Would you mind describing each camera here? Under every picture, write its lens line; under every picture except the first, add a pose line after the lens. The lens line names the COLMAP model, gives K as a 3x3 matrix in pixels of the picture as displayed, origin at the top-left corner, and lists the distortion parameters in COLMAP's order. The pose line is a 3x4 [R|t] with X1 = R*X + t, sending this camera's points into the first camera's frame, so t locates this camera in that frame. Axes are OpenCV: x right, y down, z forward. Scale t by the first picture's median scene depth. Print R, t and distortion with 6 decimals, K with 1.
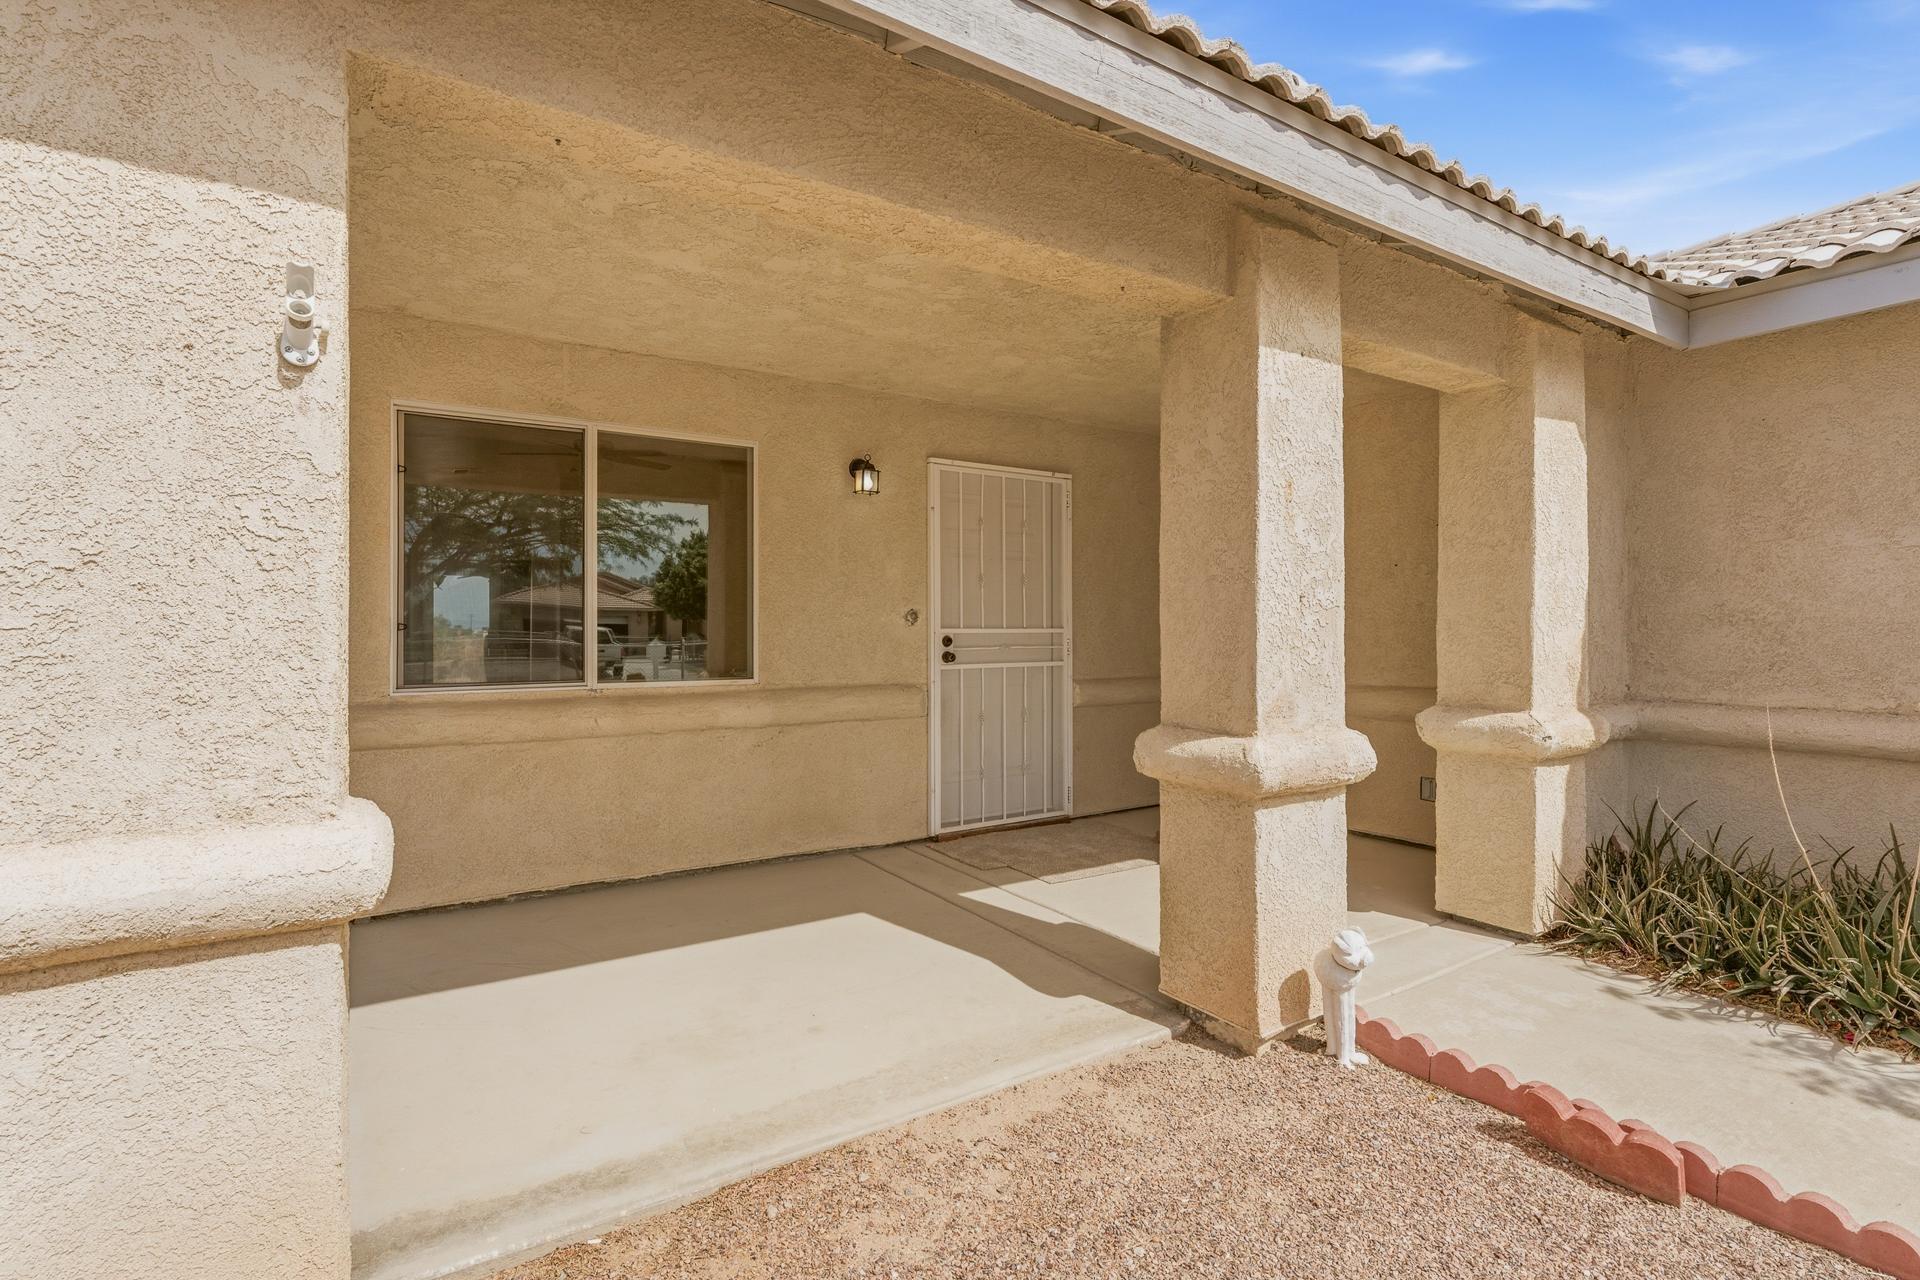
lens RADIAL K [[871.5, 0, 973.5], [0, 871.5, 636.1], [0, 0, 1]] dist [-0.002512, -0.000434]
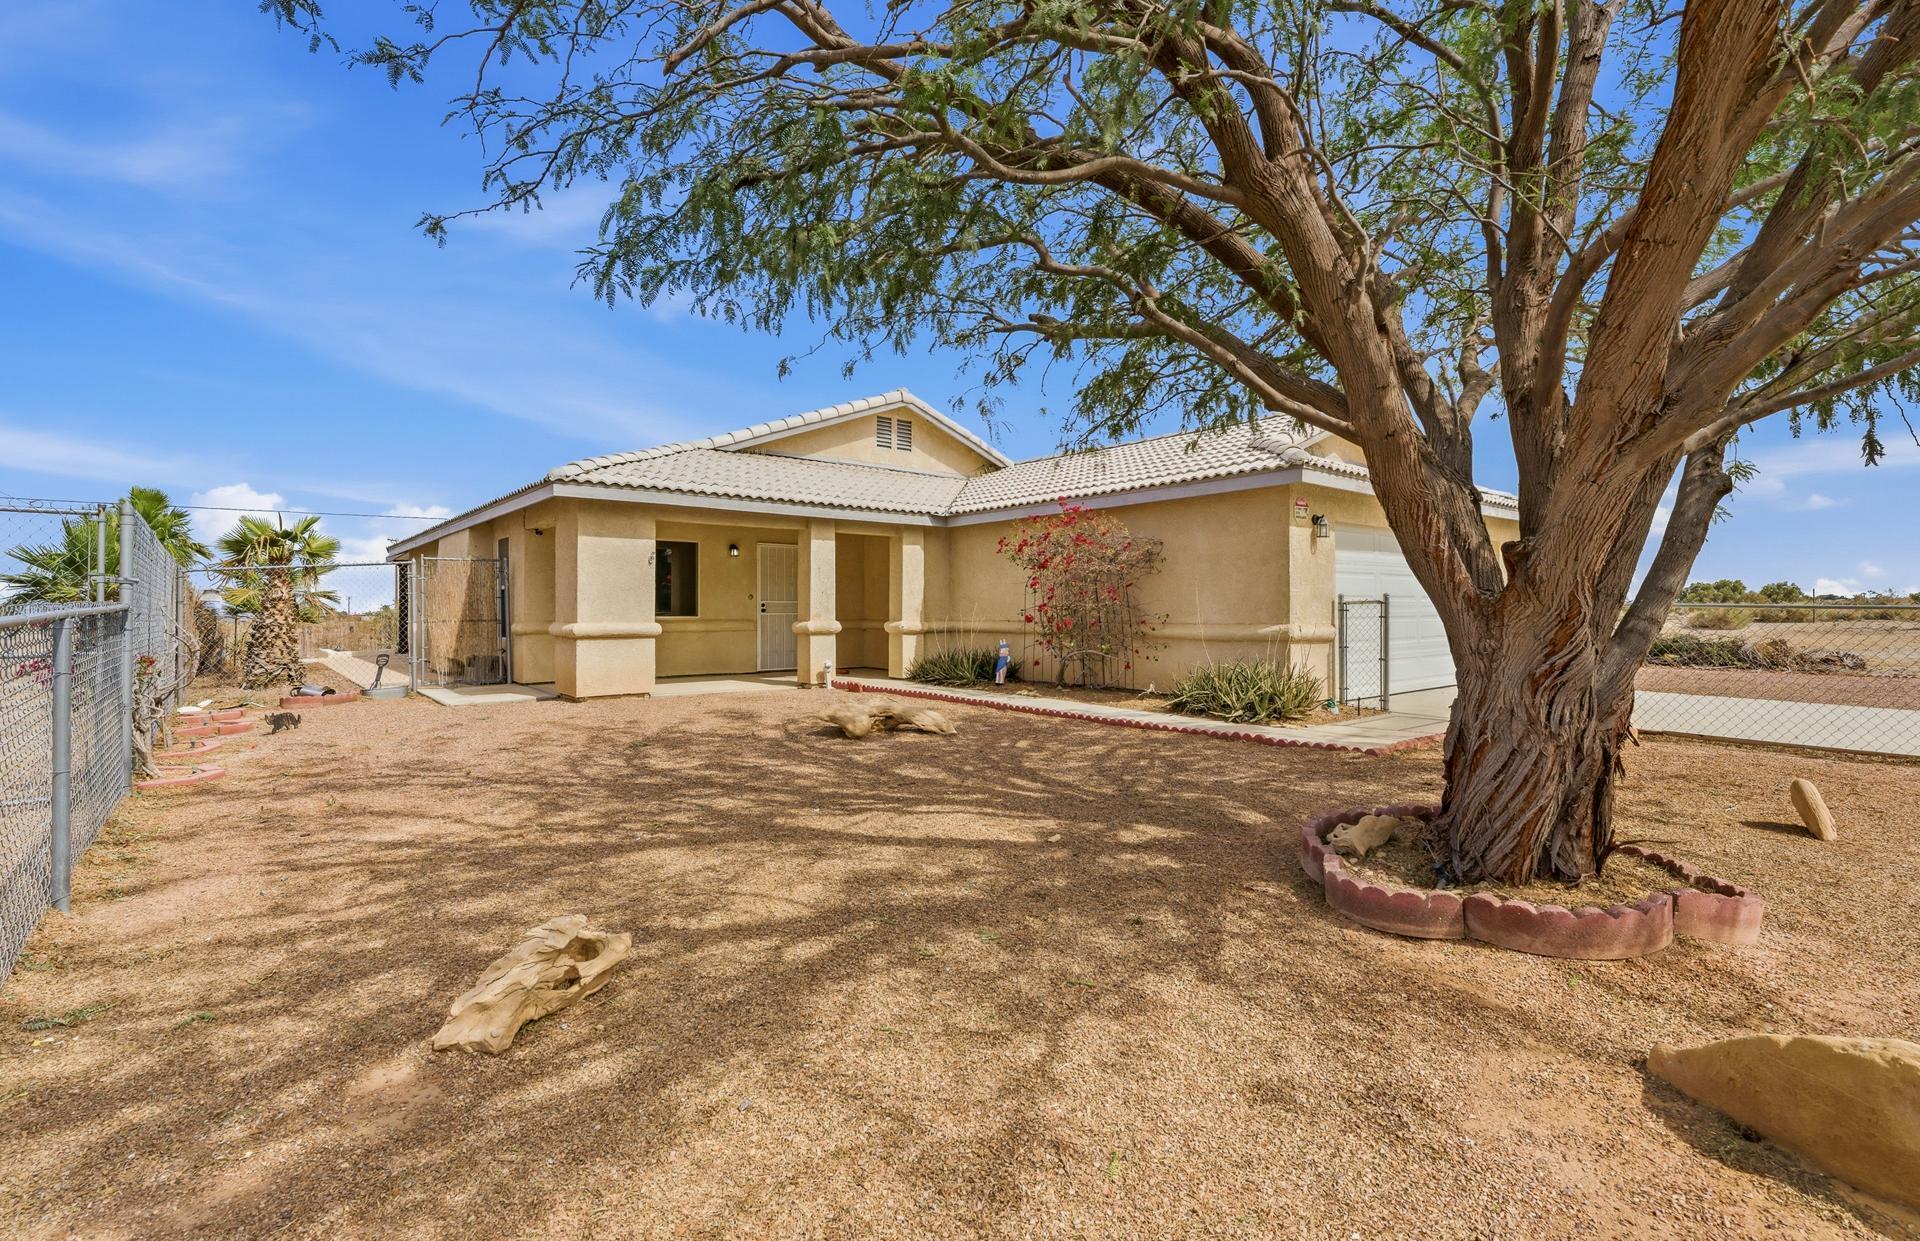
lens RADIAL K [[853.2, 0, 974.1], [0, 853.2, 615.0], [0, 0, 1]] dist [-0.001302, 0.000954]
pose [[0.993647, -0.000907, 0.112537, 0.660910], [0.000741, 0.999999, 0.001517, 0.065557], [-0.112538, -0.001424, 0.993646, -3.653586]]
